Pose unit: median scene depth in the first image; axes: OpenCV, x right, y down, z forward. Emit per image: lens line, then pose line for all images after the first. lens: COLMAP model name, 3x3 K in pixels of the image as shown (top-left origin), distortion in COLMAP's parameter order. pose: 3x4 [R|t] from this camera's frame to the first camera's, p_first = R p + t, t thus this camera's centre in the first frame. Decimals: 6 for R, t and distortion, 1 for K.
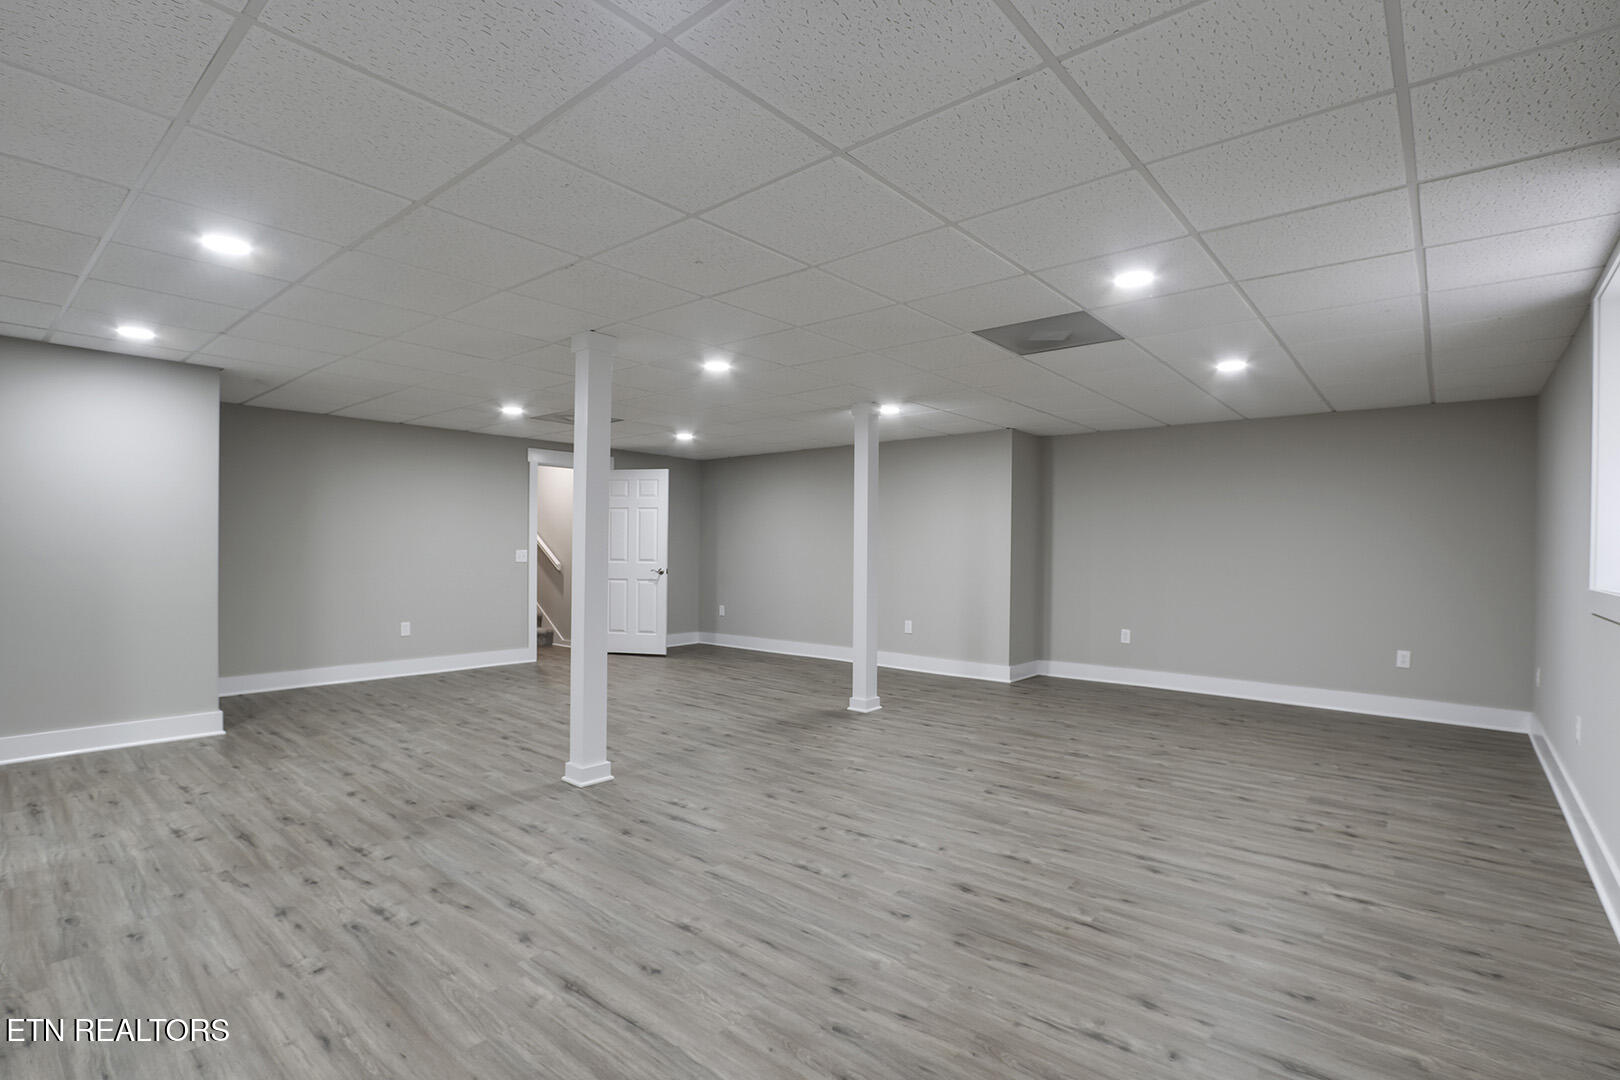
lens RADIAL K [[767.0, 0, 816.0], [0, 767.0, 547.8], [0, 0, 1]] dist [-0.027408, 0.004358]
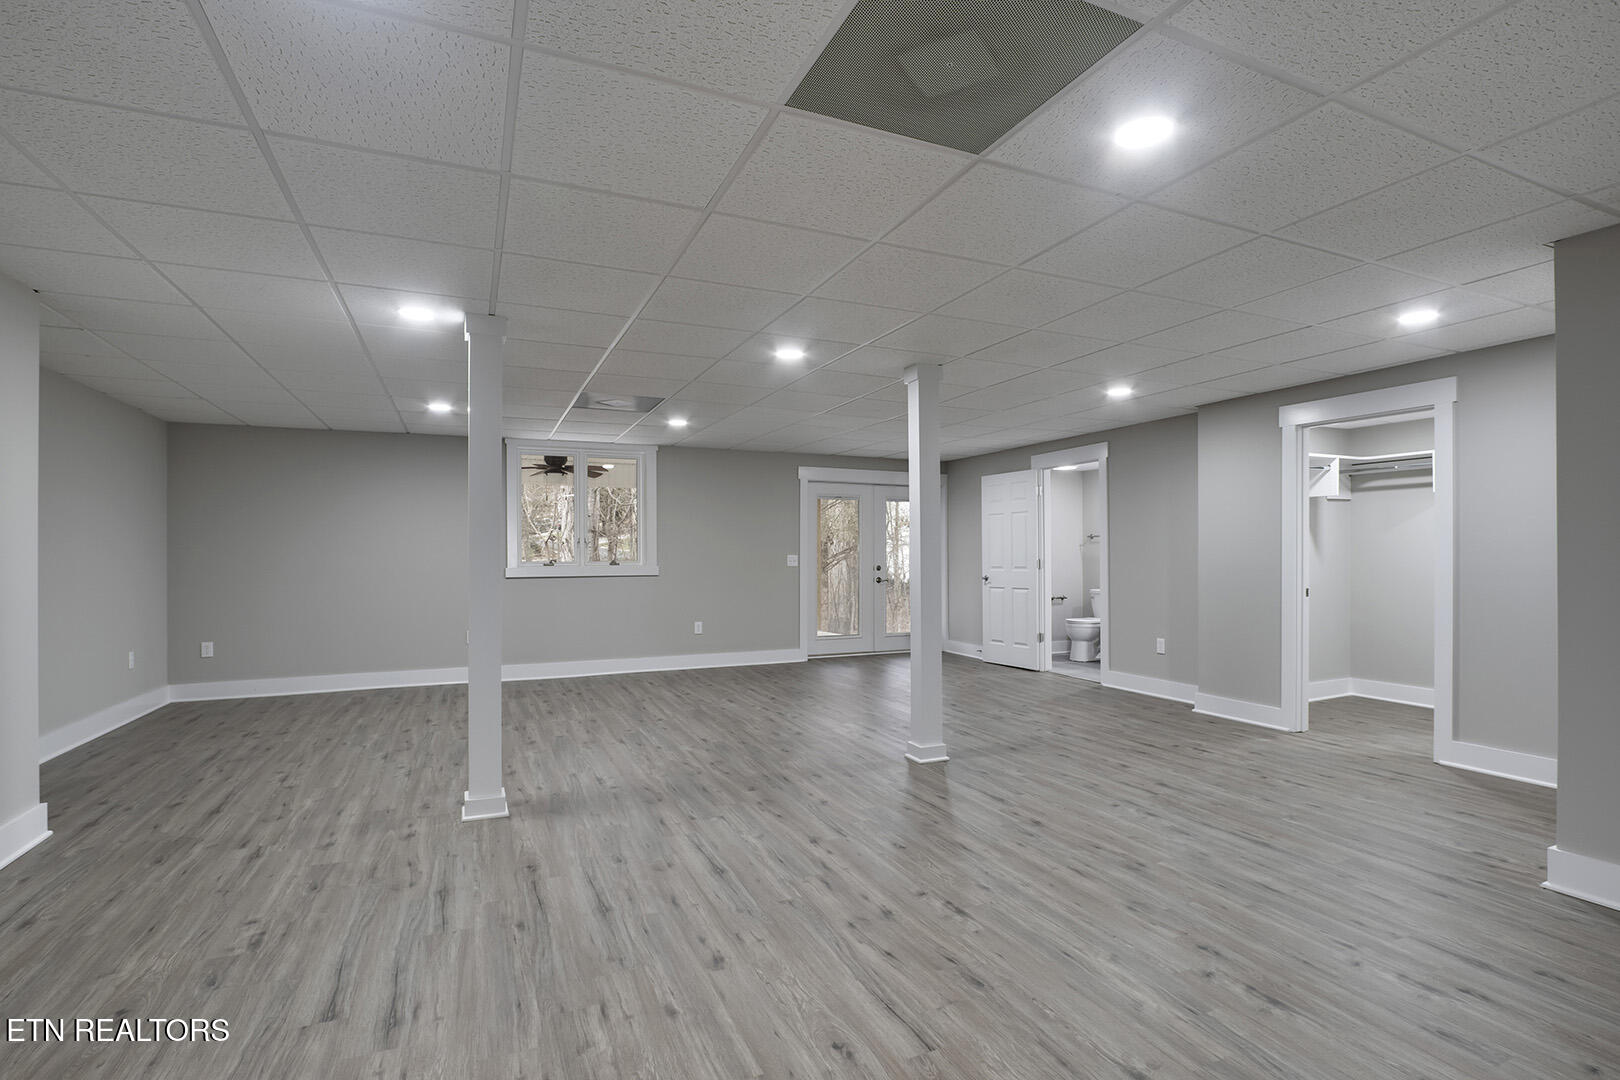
lens RADIAL K [[767.0, 0, 818.5], [0, 767.0, 546.9], [0, 0, 1]] dist [-0.027408, 0.004358]
pose [[-0.902751, -0.003792, 0.430147, -0.787304], [-0.006722, 0.999963, -0.005291, -0.002650], [-0.430111, -0.007668, -0.902743, 2.576488]]
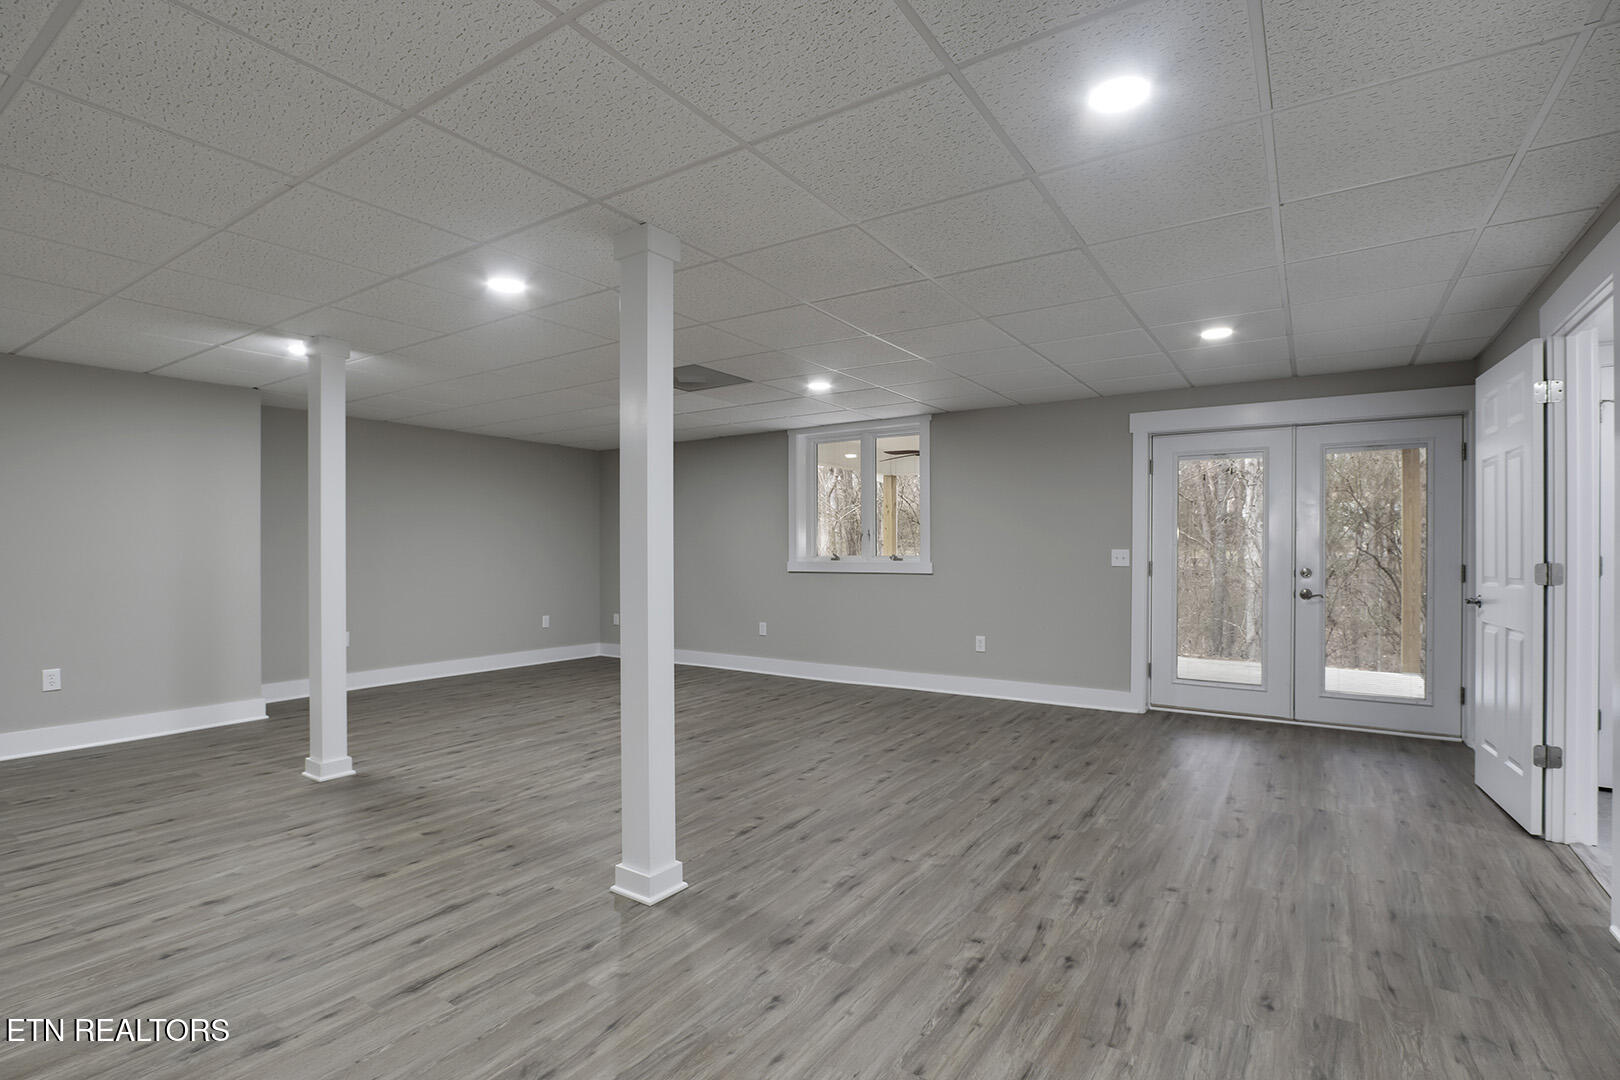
lens RADIAL K [[767.0, 0, 811.9], [0, 767.0, 546.2], [0, 0, 1]] dist [-0.027408, 0.004358]
pose [[-0.116782, -0.005957, 0.993140, -1.210620], [-0.000392, 0.999982, 0.005952, -0.005258], [-0.993158, 0.000306, -0.116782, 1.150395]]
